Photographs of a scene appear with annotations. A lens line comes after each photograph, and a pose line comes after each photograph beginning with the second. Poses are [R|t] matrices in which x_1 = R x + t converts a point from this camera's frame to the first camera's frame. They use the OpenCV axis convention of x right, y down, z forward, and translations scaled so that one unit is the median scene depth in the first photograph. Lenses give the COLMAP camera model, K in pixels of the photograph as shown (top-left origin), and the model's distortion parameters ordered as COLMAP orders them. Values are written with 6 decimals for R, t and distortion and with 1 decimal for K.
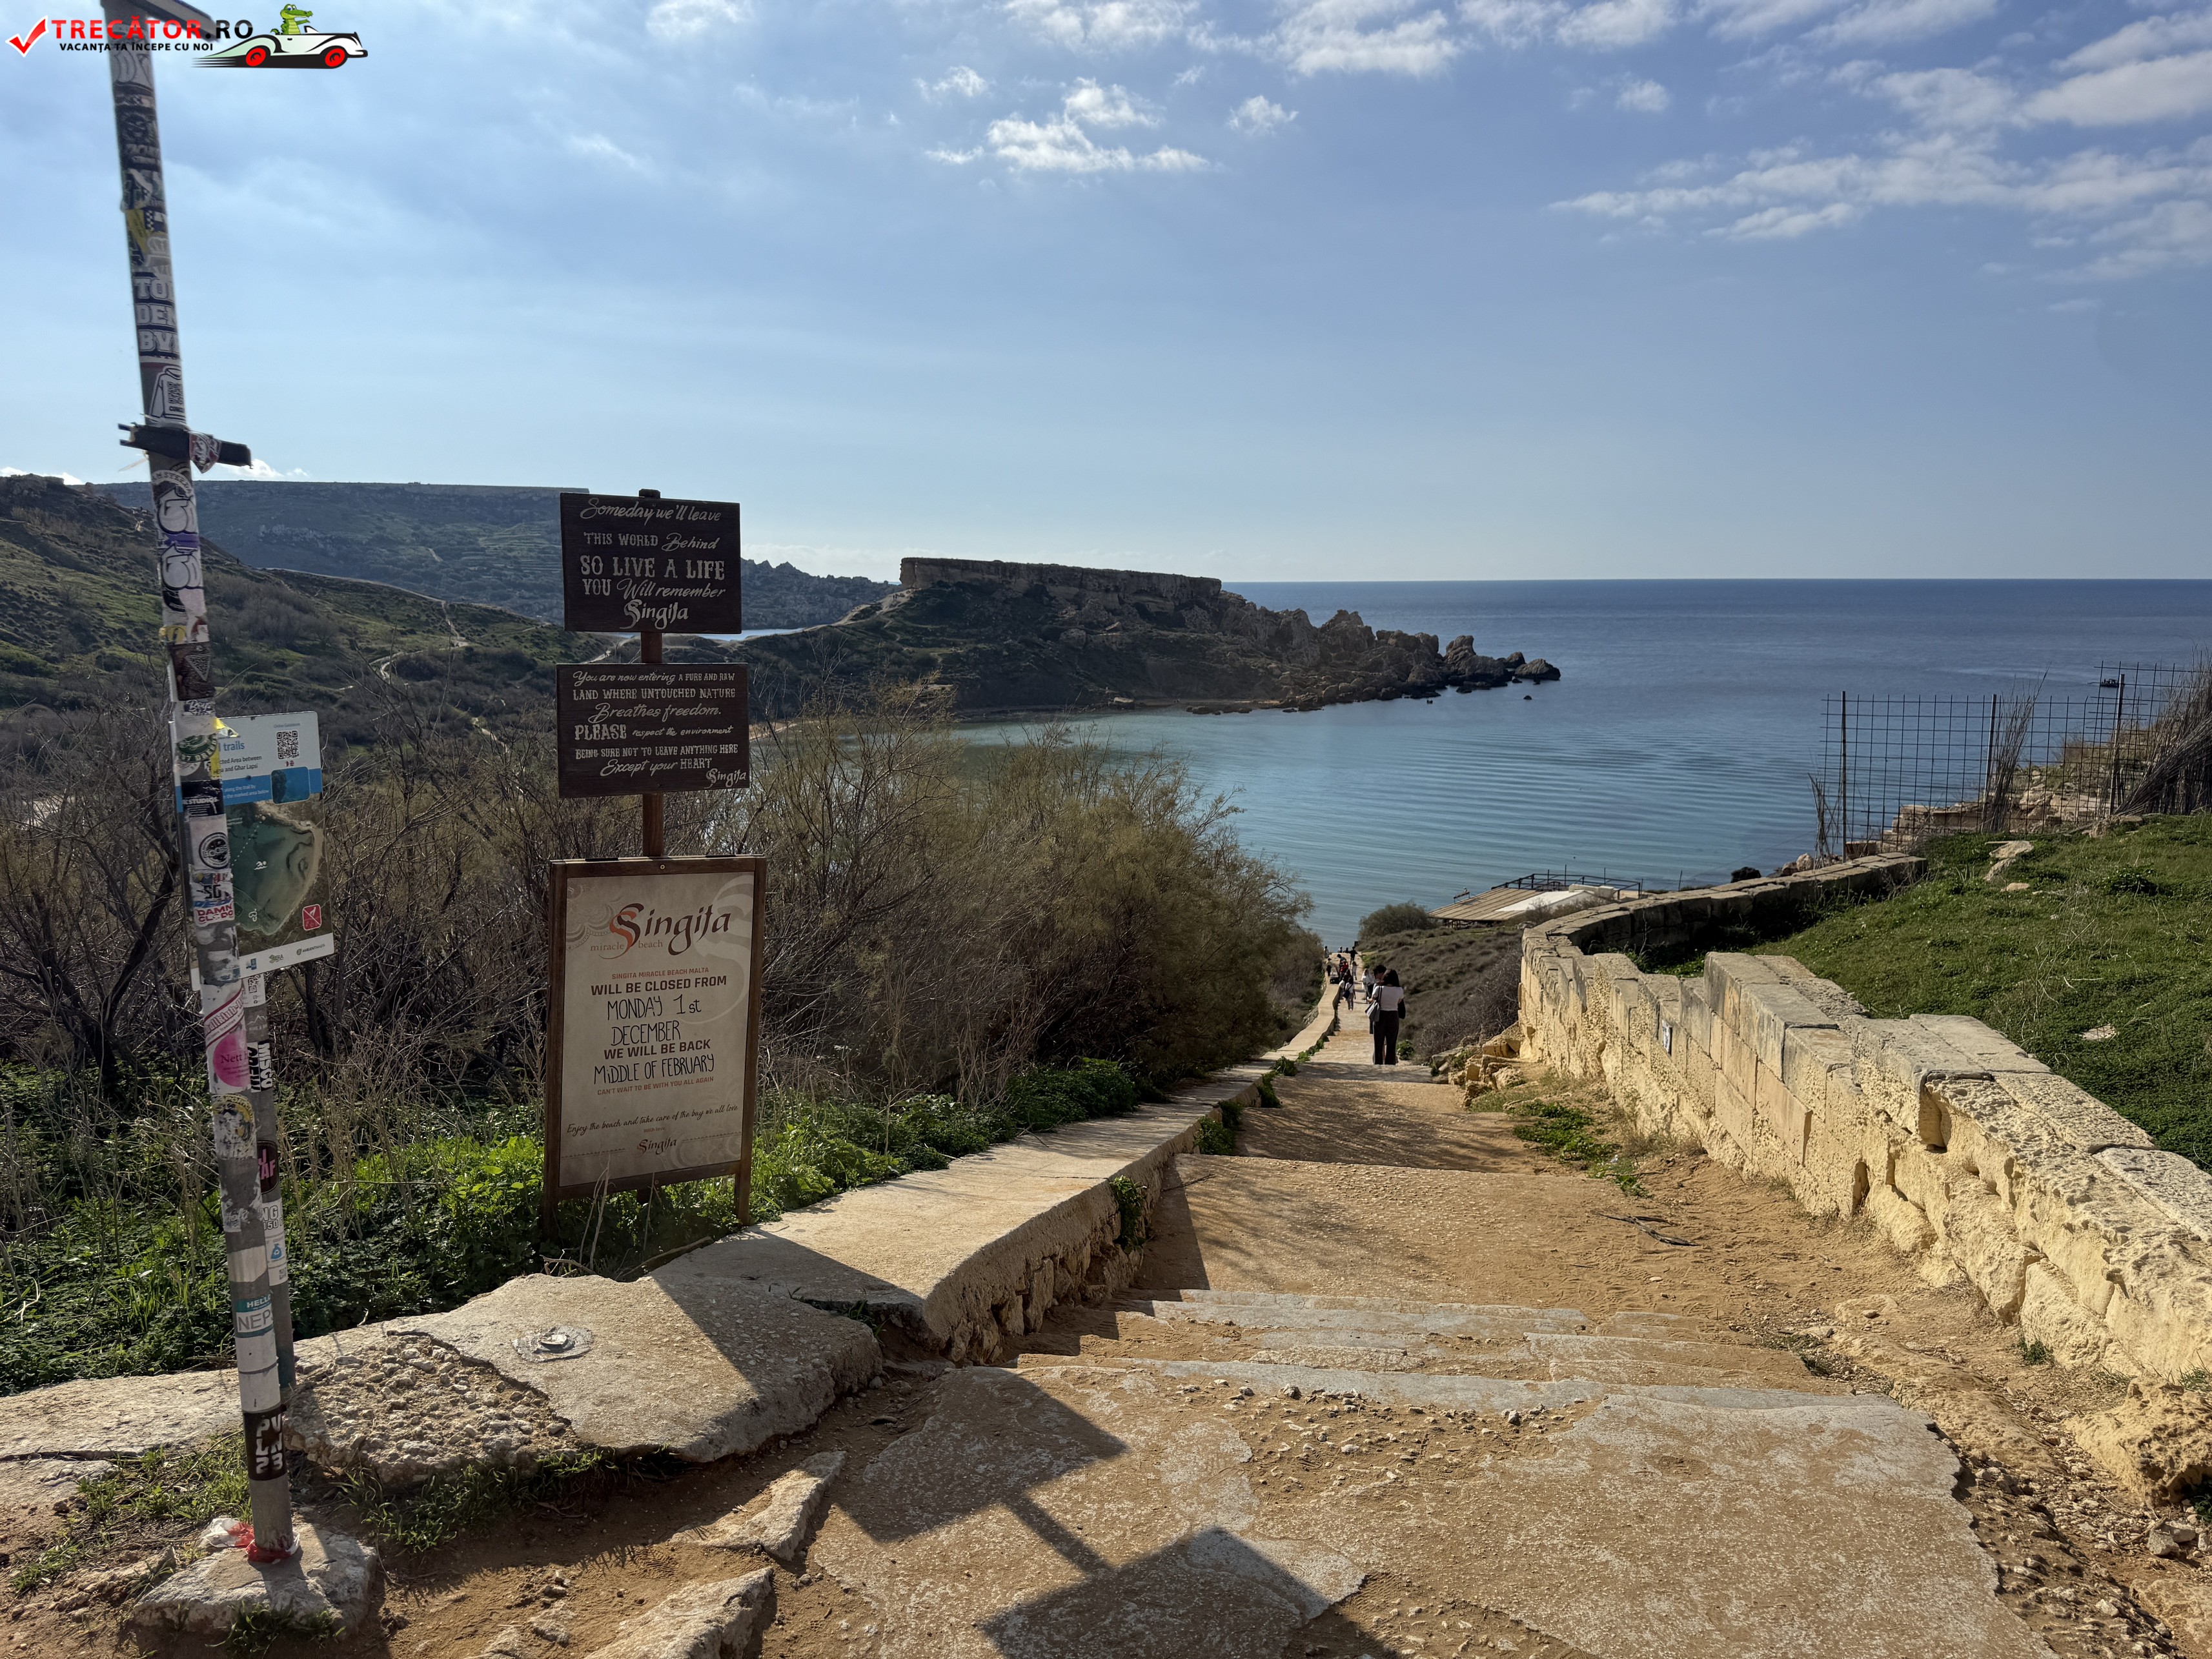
lens RADIAL K [[1575.4, 0, 1127.1], [0, 1575.4, 764.9], [0, 0, 1]] dist [0.071522, -0.088445]
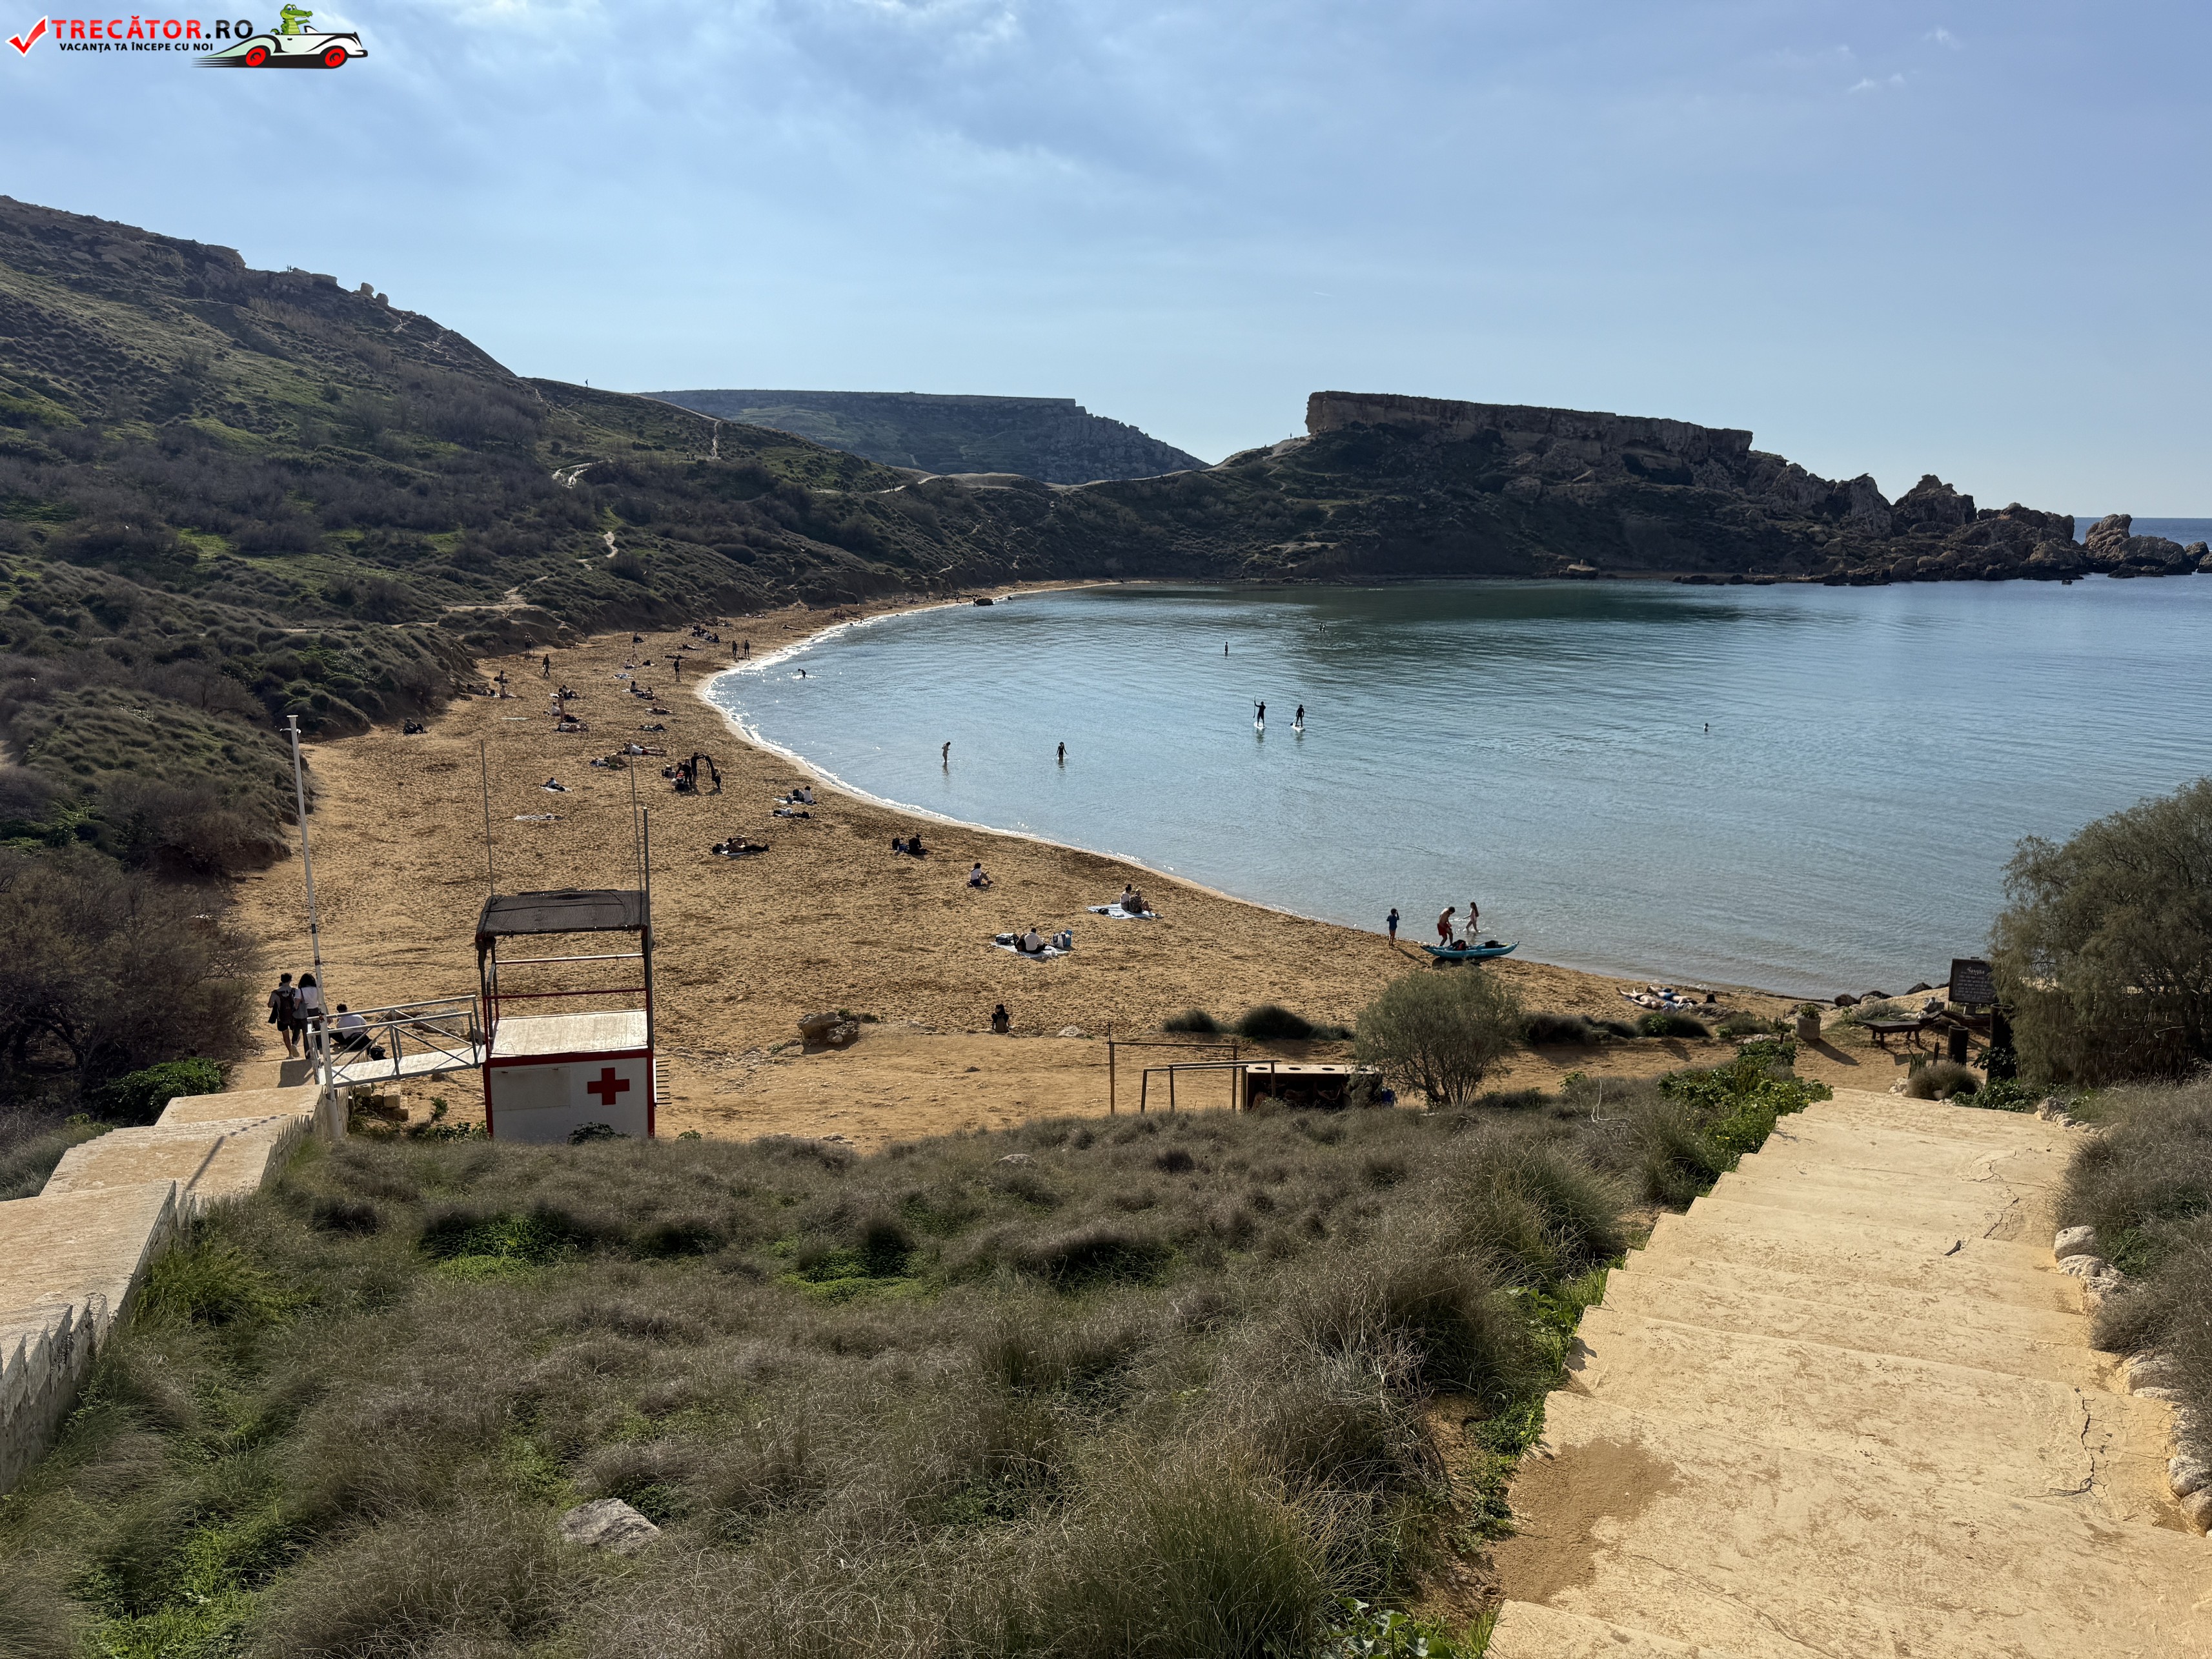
lens RADIAL K [[1549.2, 0, 1098.2], [0, 1549.2, 836.5], [0, 0, 1]] dist [0.204075, -0.439819]
pose [[0.943149, 0.071195, -0.324657, 0.032366], [-0.044031, 0.994943, 0.090271, 0.025521], [0.329442, -0.070844, 0.941514, 0.238684]]
